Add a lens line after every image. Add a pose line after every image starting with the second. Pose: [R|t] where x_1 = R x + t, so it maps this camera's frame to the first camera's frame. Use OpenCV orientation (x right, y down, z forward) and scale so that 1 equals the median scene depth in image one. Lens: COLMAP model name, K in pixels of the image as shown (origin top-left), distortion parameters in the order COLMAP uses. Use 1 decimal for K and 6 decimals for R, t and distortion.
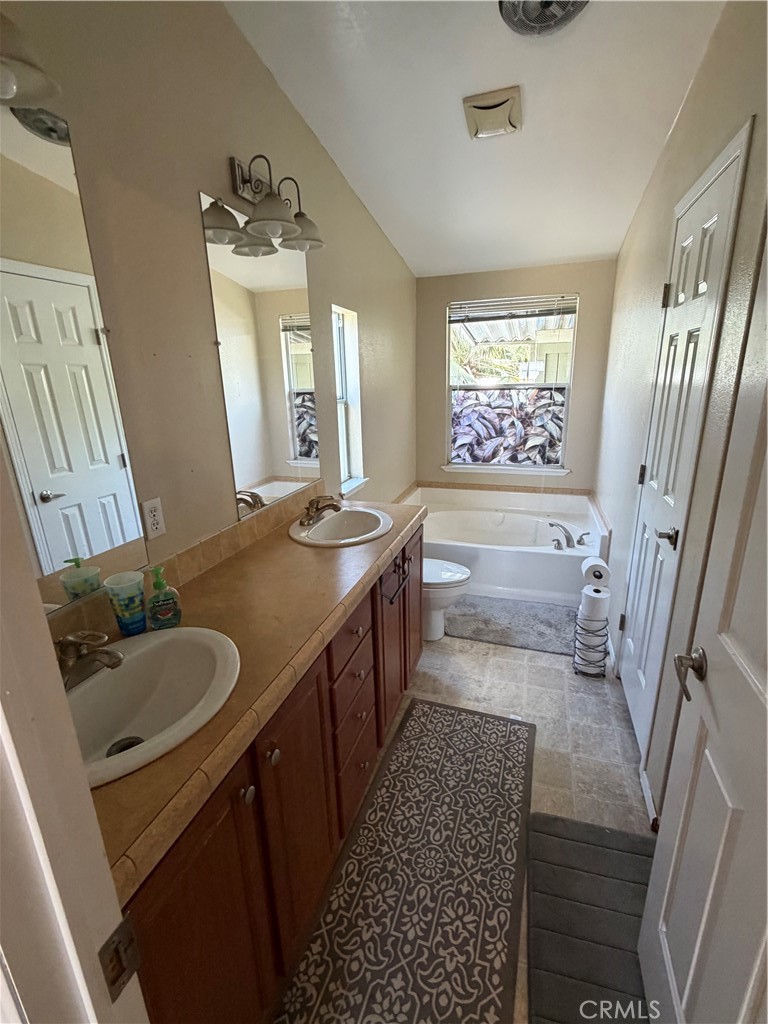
lens RADIAL K [[466.9, 0, 384.0], [0, 466.9, 512.0], [0, 0, 1]] dist [-0.000816, 0.000227]
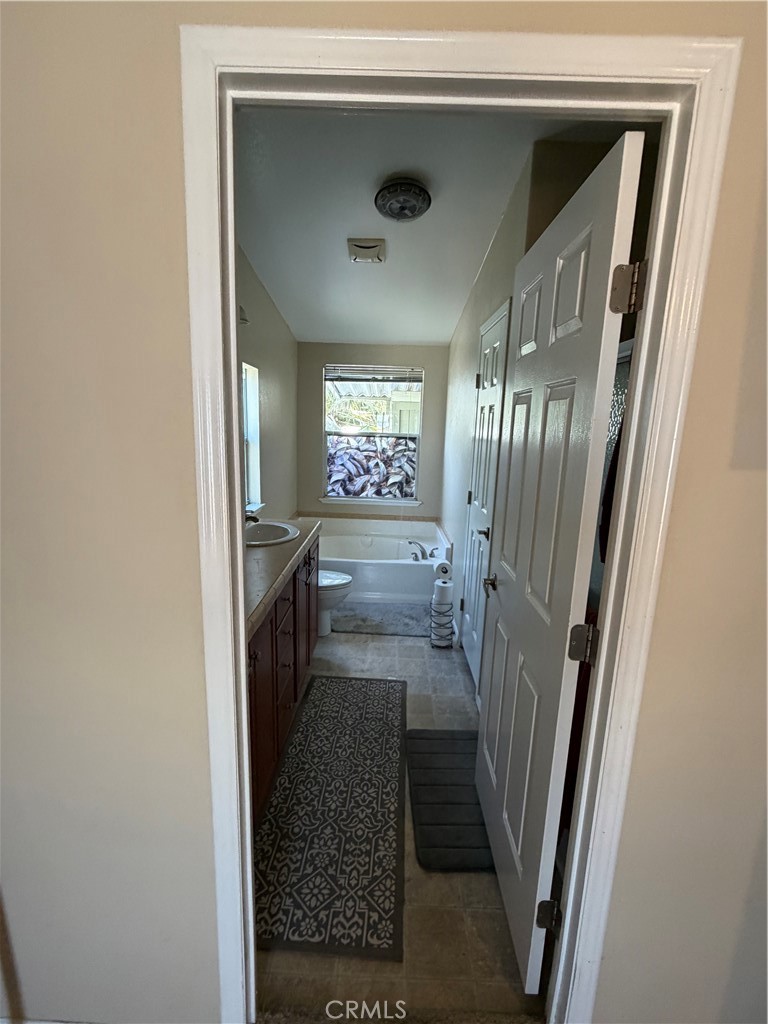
lens RADIAL K [[466.9, 0, 384.0], [0, 466.9, 512.0], [0, 0, 1]] dist [-0.000816, 0.000227]
pose [[0.954557, 0.001485, 0.298025, -0.114036], [0.026642, 0.995559, -0.090294, 0.073648], [-0.296836, 0.094131, 0.950278, -0.251724]]
